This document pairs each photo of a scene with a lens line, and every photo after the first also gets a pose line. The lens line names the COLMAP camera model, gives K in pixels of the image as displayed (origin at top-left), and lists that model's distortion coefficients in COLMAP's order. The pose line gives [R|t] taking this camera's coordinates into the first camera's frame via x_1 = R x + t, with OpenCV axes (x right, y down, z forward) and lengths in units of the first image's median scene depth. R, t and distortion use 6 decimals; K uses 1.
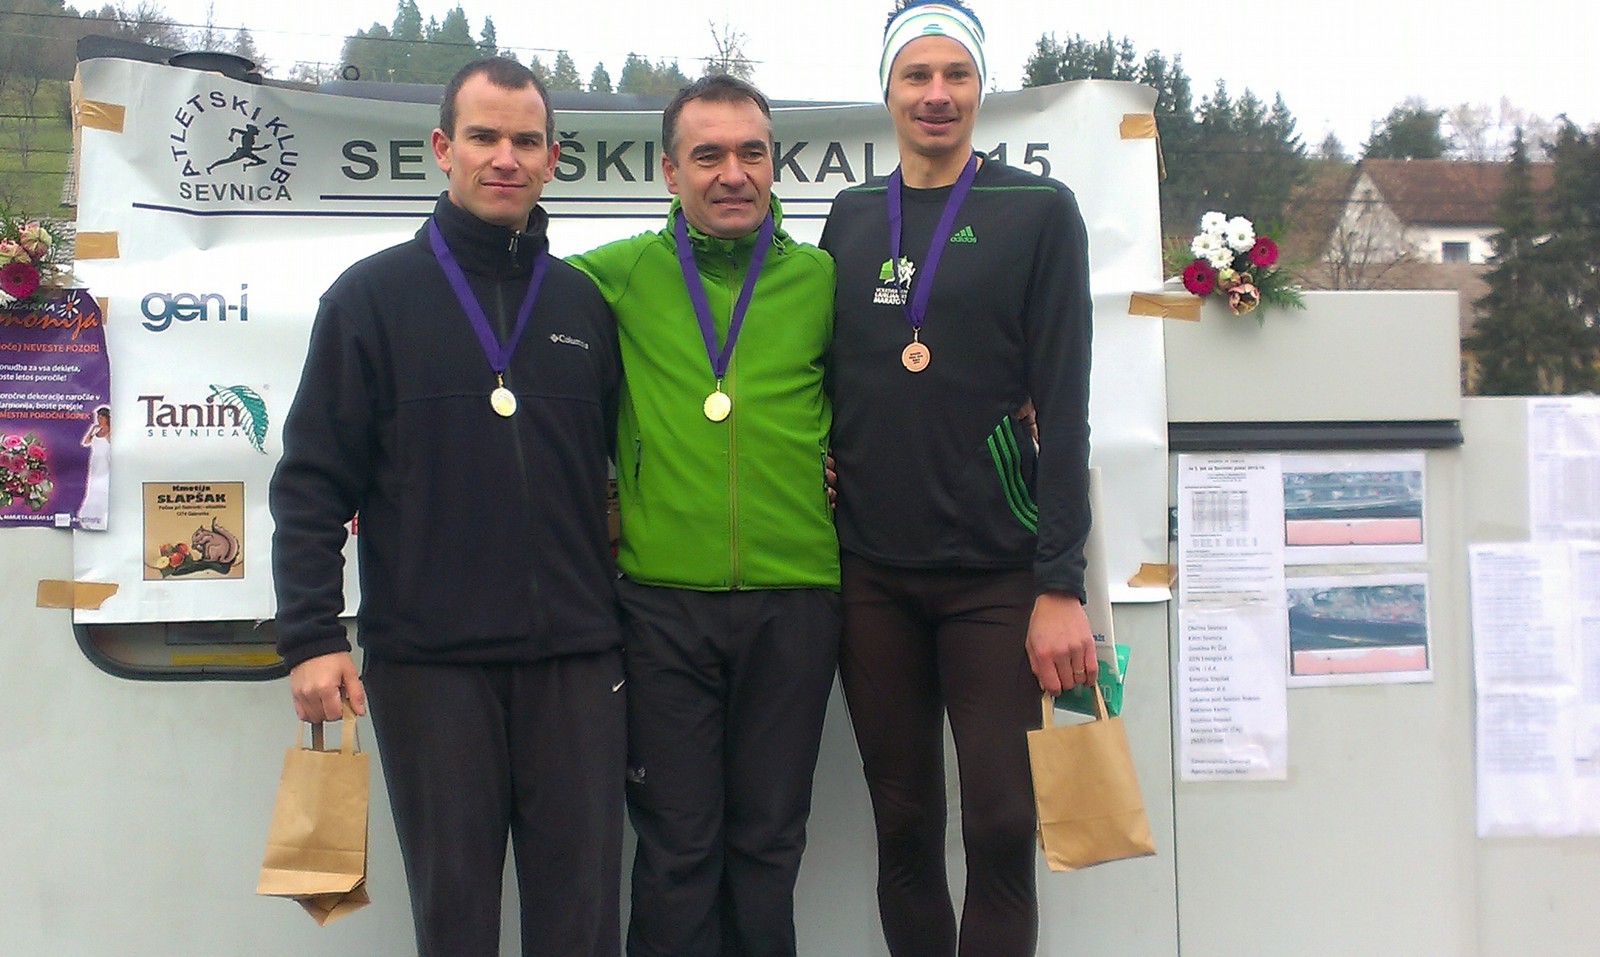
lens RADIAL K [[2114.9, 0, 802.2], [0, 2114.9, 477.2], [0, 0, 1]] dist [0.069044, 0.000000]
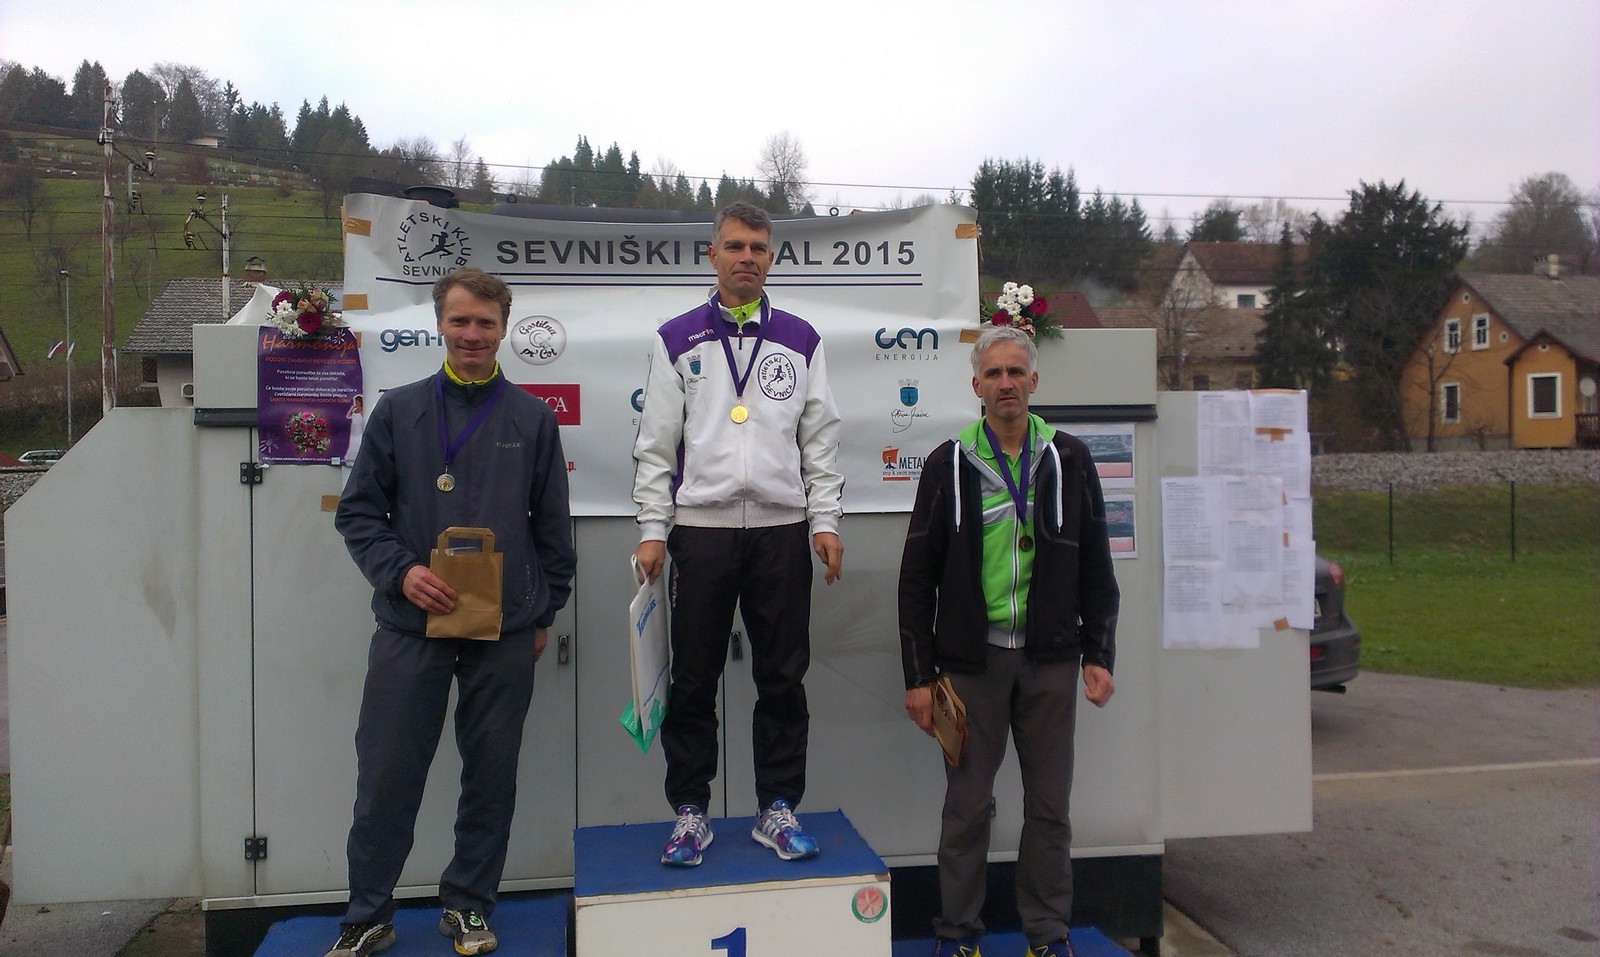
lens RADIAL K [[1346.9, 0, 807.3], [0, 1346.9, 474.5], [0, 0, 1]] dist [0.085055, -0.140373]
pose [[0.999744, 0.001970, -0.022536, 0.055981], [-0.001483, 0.999765, 0.021626, 0.005961], [0.022573, -0.021587, 0.999512, -0.086731]]
